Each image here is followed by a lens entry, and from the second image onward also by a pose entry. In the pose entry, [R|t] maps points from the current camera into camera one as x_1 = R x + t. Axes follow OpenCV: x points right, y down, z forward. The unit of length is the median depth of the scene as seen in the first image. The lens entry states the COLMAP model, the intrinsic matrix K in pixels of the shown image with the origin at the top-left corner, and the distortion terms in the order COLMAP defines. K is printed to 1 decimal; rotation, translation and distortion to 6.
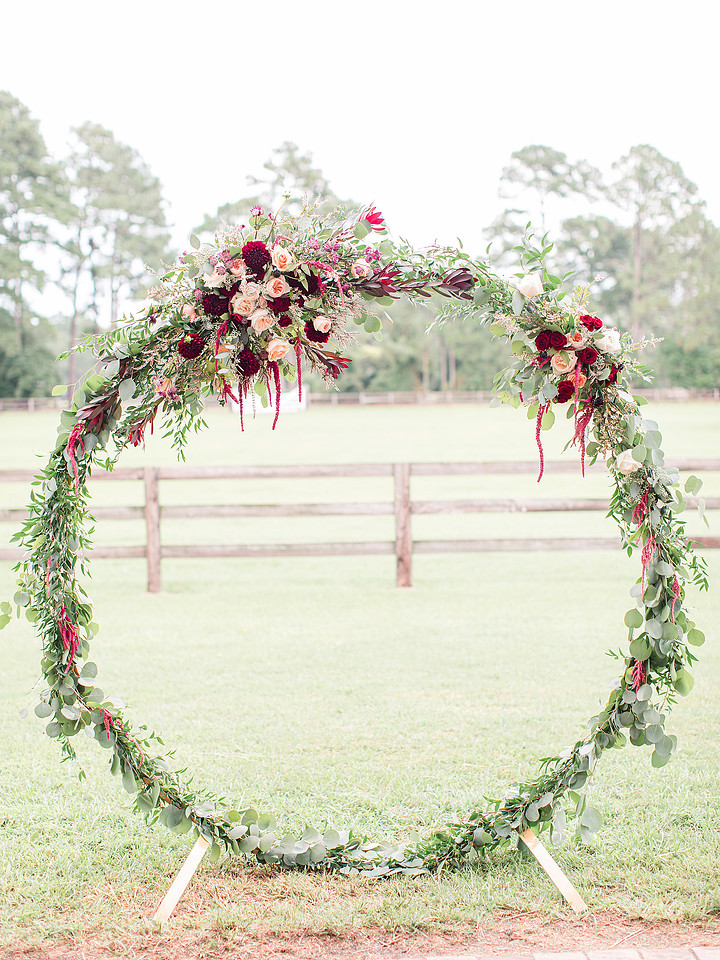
lens RADIAL K [[1512.1, 0, 359.1], [0, 1512.1, 479.4], [0, 0, 1]] dist [0.049662, 0.000000]
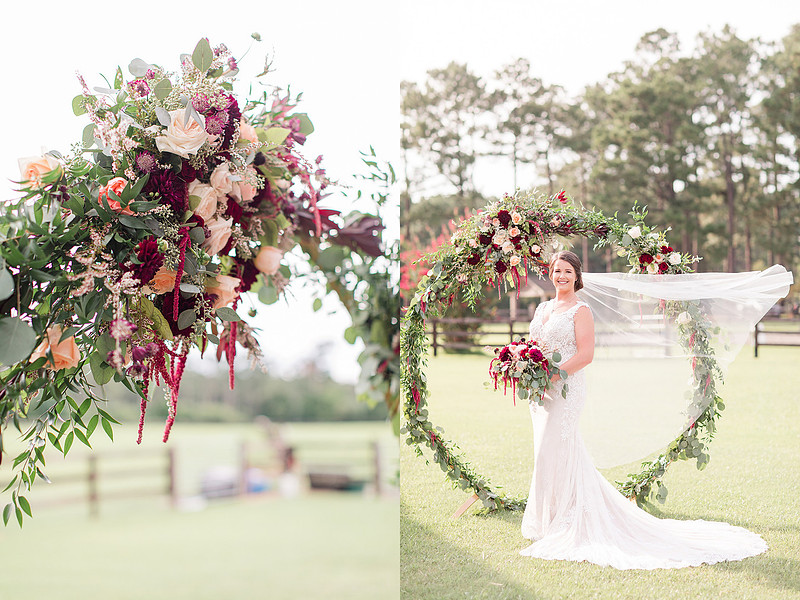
lens RADIAL K [[1260.1, 0, 399.8], [0, 1260.1, 299.9], [0, 0, 1]] dist [0.049662, 0.000000]
pose [[0.974364, 0.013073, -0.224597, 0.182903], [-0.010874, 0.999880, 0.011028, -0.049862], [0.224714, -0.008303, 0.974389, -0.729166]]
